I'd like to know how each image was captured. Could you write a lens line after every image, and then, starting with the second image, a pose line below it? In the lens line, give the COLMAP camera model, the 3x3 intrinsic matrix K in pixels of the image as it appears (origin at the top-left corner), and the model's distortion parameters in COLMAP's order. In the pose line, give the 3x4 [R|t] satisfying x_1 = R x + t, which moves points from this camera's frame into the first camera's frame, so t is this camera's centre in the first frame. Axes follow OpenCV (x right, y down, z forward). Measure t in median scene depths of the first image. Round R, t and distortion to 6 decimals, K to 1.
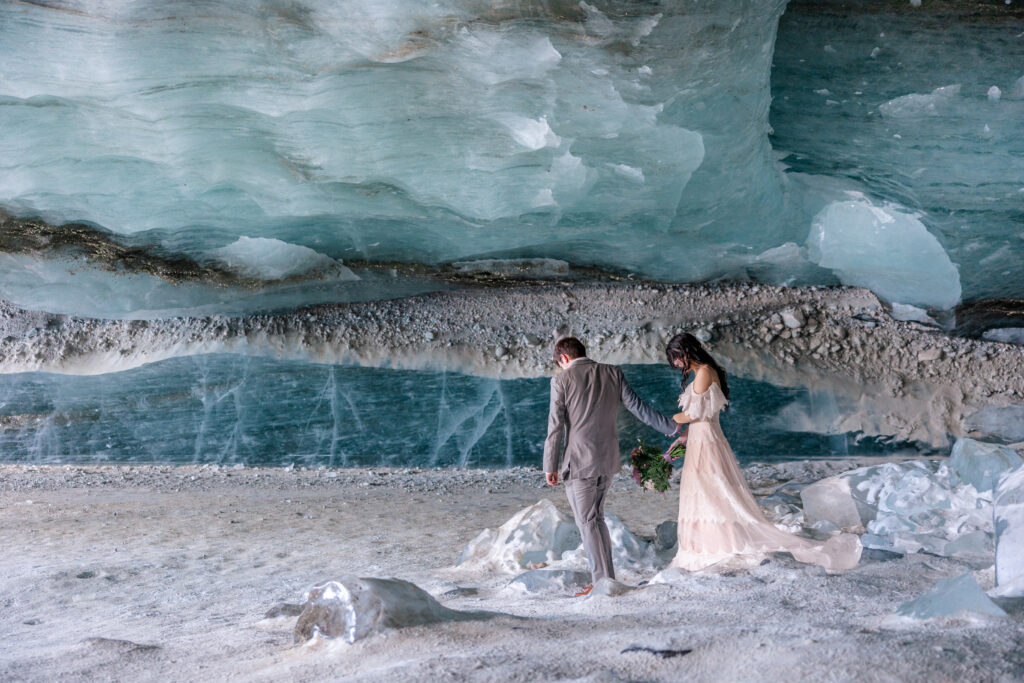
lens RADIAL K [[1114.0, 0, 514.6], [0, 1114.0, 346.8], [0, 0, 1]] dist [-0.006121, 0.000000]
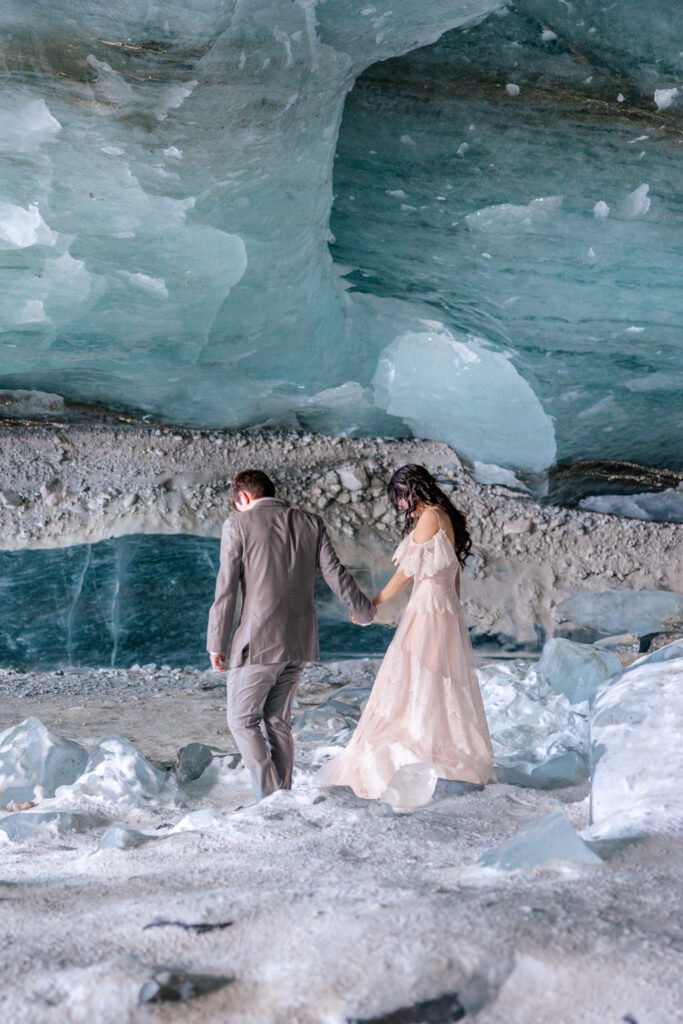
lens RADIAL K [[893.4, 0, 348.8], [0, 893.4, 532.6], [0, 0, 1]] dist [0.007581, 0.023935]
pose [[0.950826, 0.028057, 0.308451, 0.052490], [-0.023841, 0.999564, -0.017429, 0.024396], [-0.308806, 0.009219, 0.951080, 0.398301]]
